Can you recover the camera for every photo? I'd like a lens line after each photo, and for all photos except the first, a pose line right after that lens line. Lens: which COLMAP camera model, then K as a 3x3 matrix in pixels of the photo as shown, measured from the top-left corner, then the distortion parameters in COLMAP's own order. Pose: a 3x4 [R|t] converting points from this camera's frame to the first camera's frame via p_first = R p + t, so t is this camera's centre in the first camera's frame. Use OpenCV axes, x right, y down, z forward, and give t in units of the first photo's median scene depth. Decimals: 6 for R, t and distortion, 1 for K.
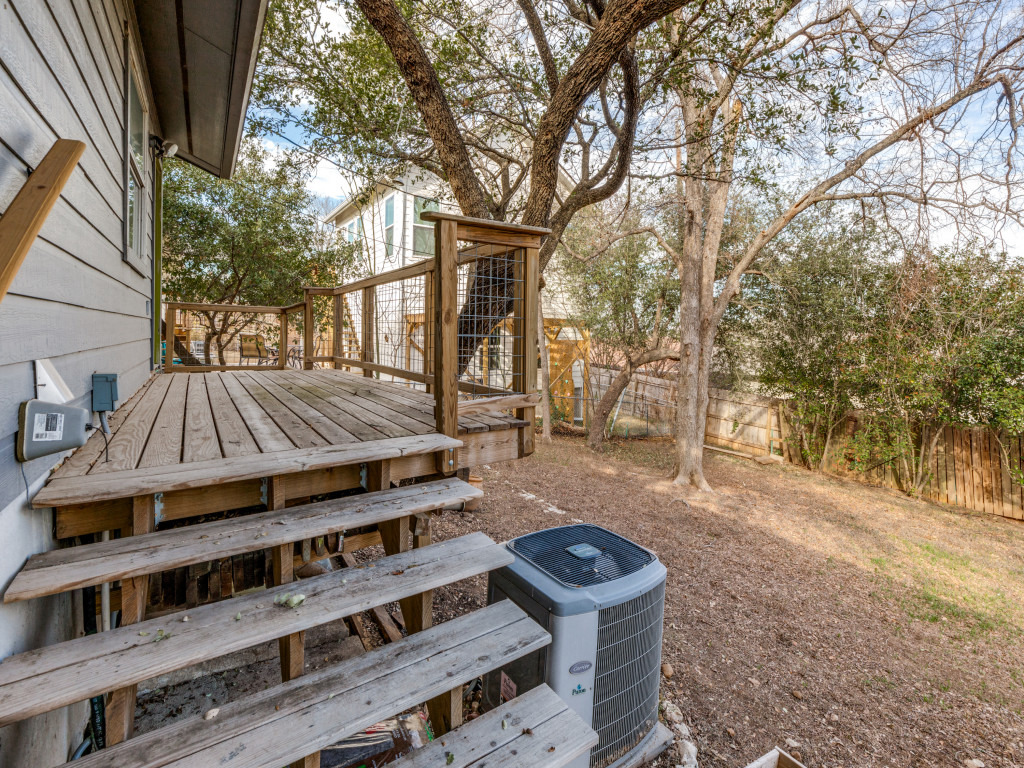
lens RADIAL K [[461.6, 0, 509.8], [0, 461.6, 377.4], [0, 0, 1]] dist [0.004719, 0.000448]
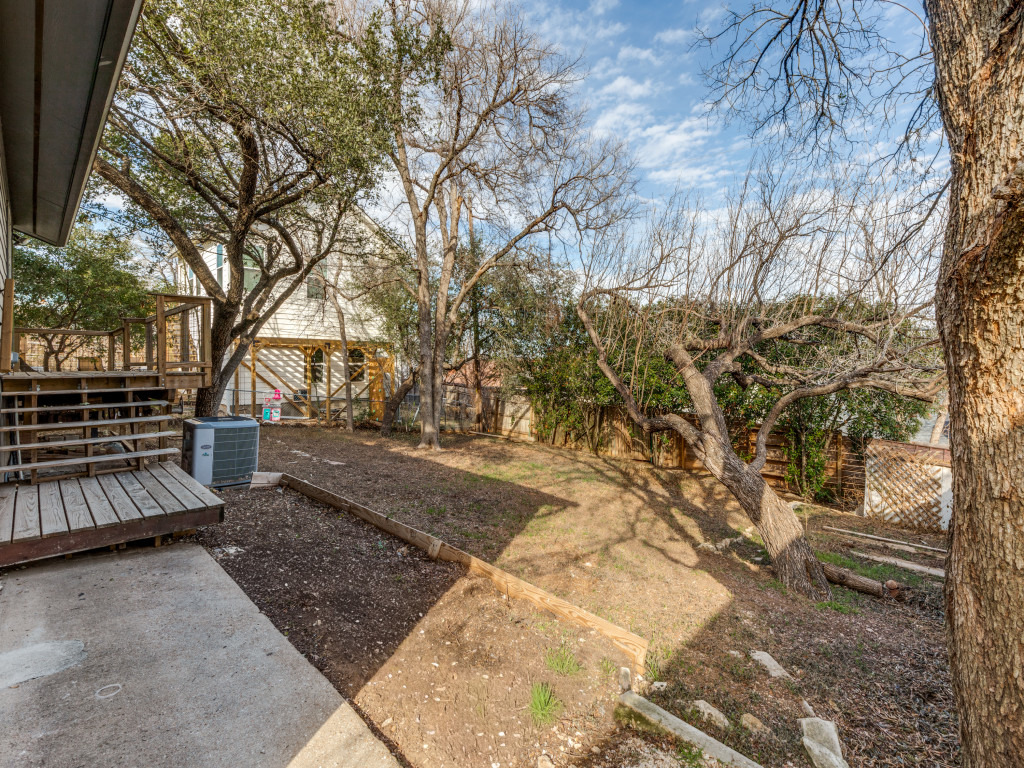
lens RADIAL K [[461.6, 0, 513.3], [0, 461.6, 393.5], [0, 0, 1]] dist [0.004719, 0.000448]
pose [[0.975399, -0.030640, 0.218308, 0.333625], [0.036659, 0.999050, -0.023571, 0.098510], [-0.217379, 0.030994, 0.975595, -0.544809]]
